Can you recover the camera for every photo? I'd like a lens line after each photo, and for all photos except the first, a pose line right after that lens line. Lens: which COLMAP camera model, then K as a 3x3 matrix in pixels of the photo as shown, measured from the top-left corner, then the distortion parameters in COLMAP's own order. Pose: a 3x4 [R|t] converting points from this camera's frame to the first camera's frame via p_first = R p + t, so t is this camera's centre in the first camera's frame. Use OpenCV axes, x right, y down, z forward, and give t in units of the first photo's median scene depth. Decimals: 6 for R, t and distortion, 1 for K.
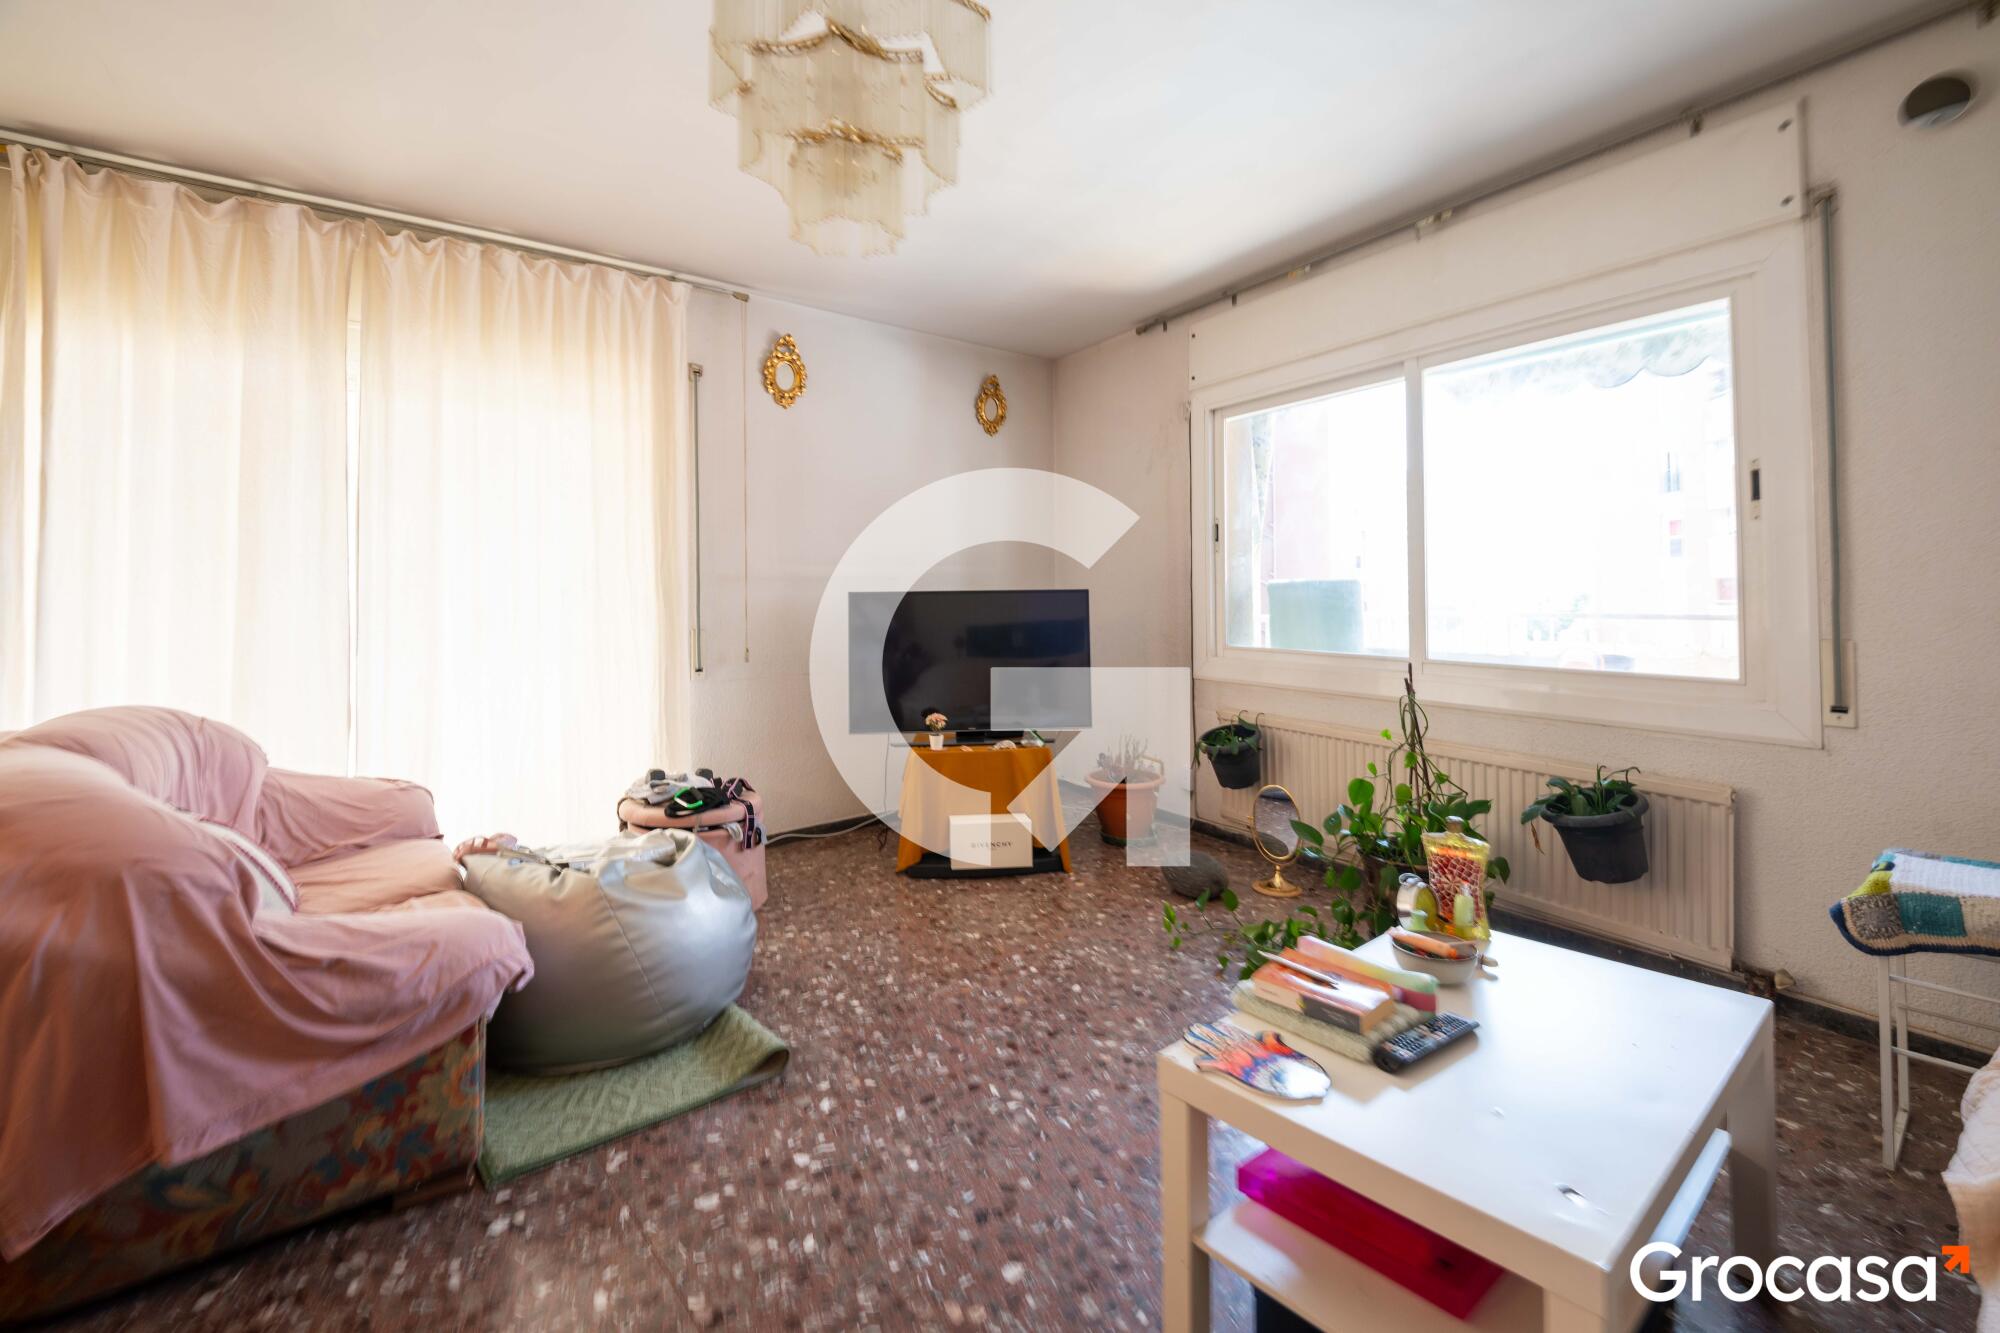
lens RADIAL K [[857.4, 0, 929.1], [0, 857.4, 577.6], [0, 0, 1]] dist [-0.011022, -0.000217]
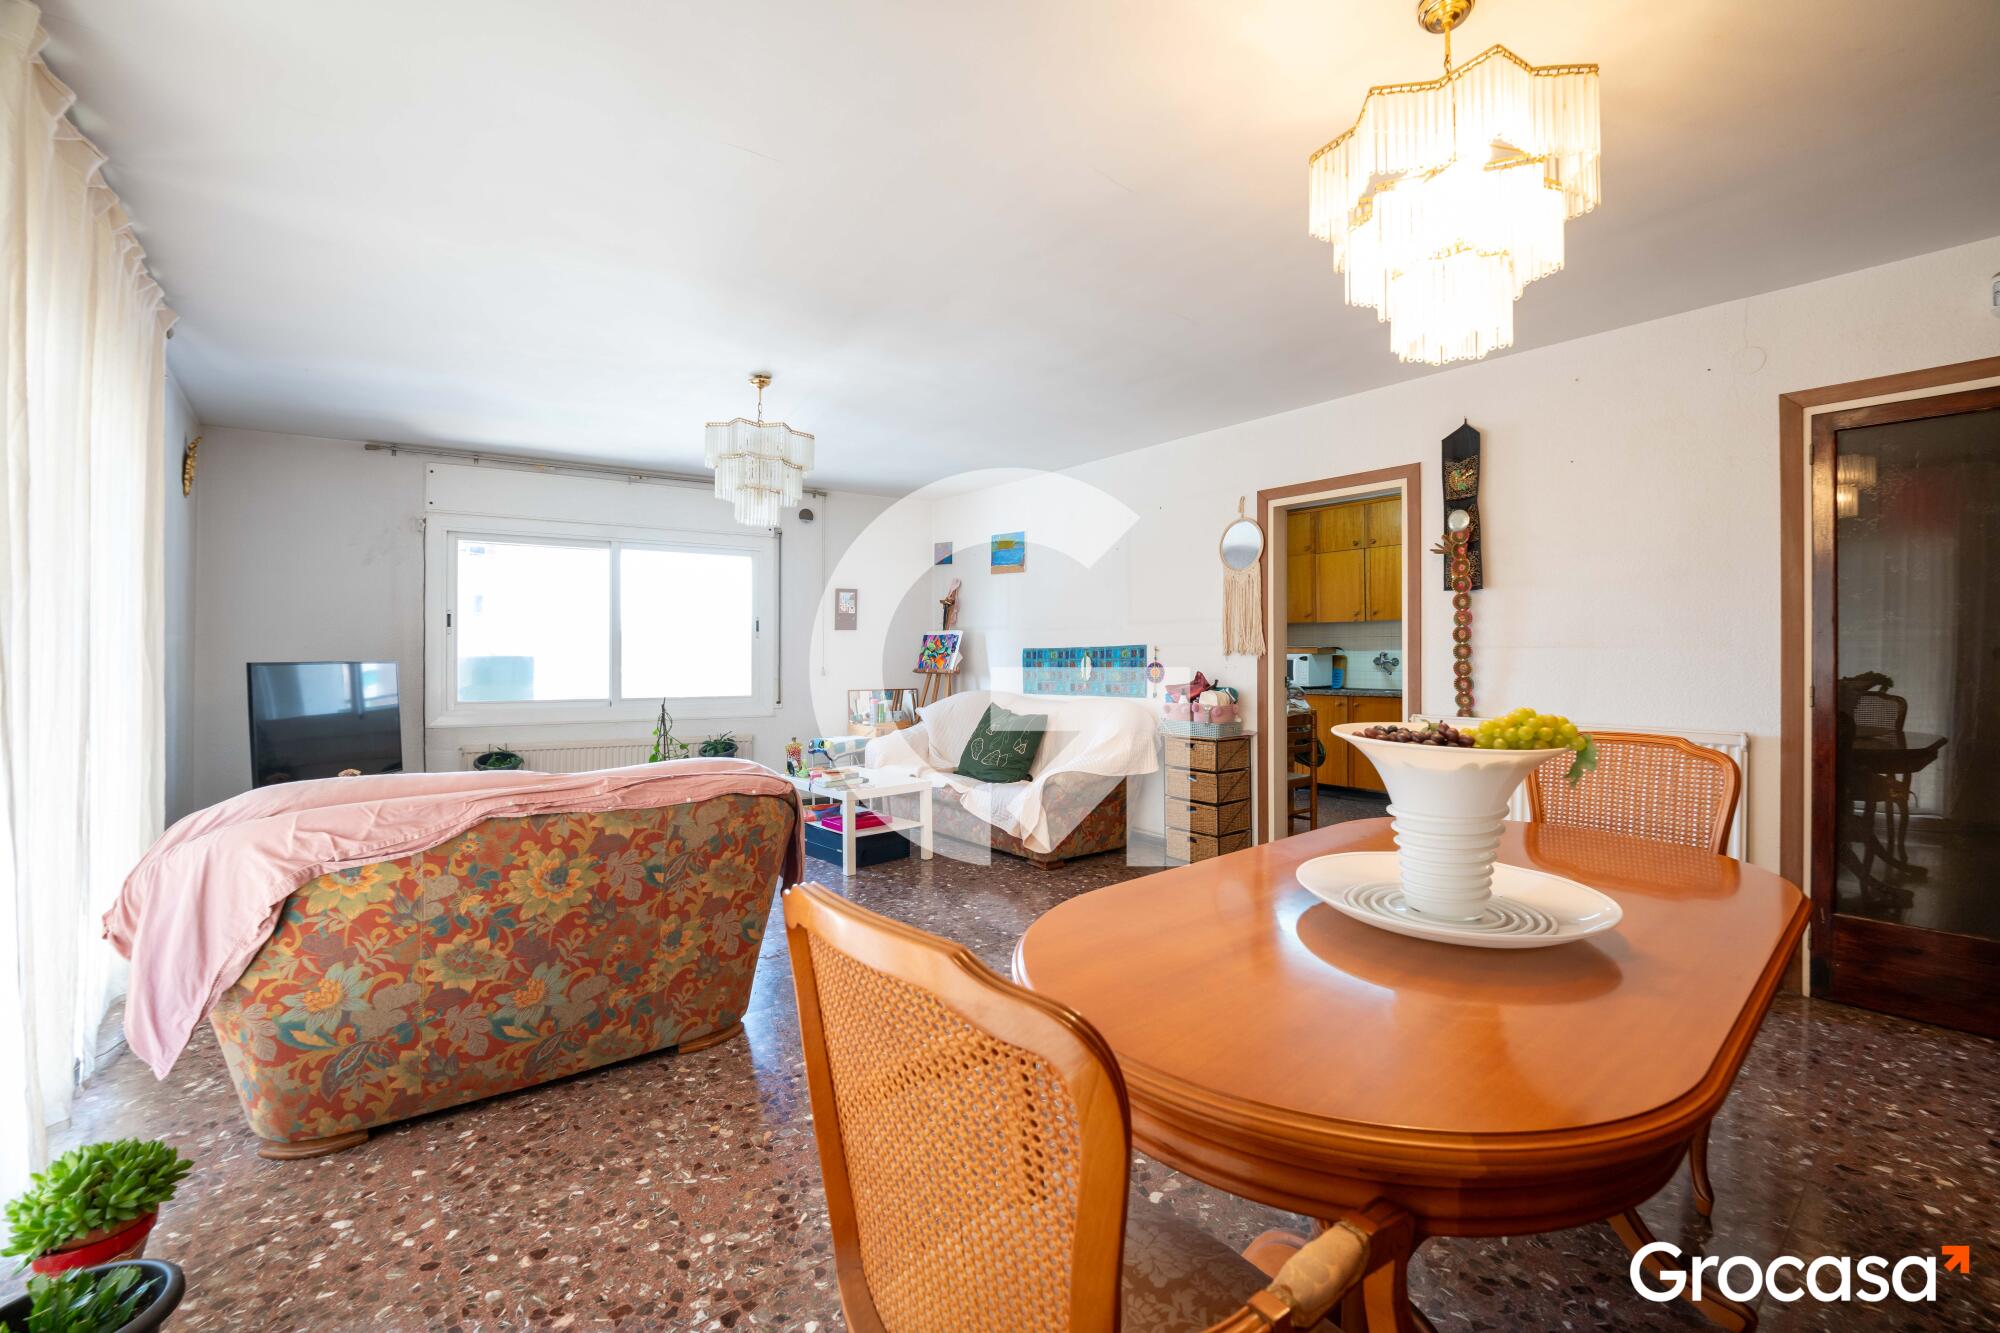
lens RADIAL K [[814.6, 0, 1002.2], [0, 814.6, 672.7], [0, 0, 1]] dist [-0.000722, -0.000094]
pose [[-0.017598, -0.019802, 0.999649, -1.579576], [-0.022483, 0.999559, 0.019405, -0.020588], [-0.999592, -0.022134, -0.018035, 0.204436]]
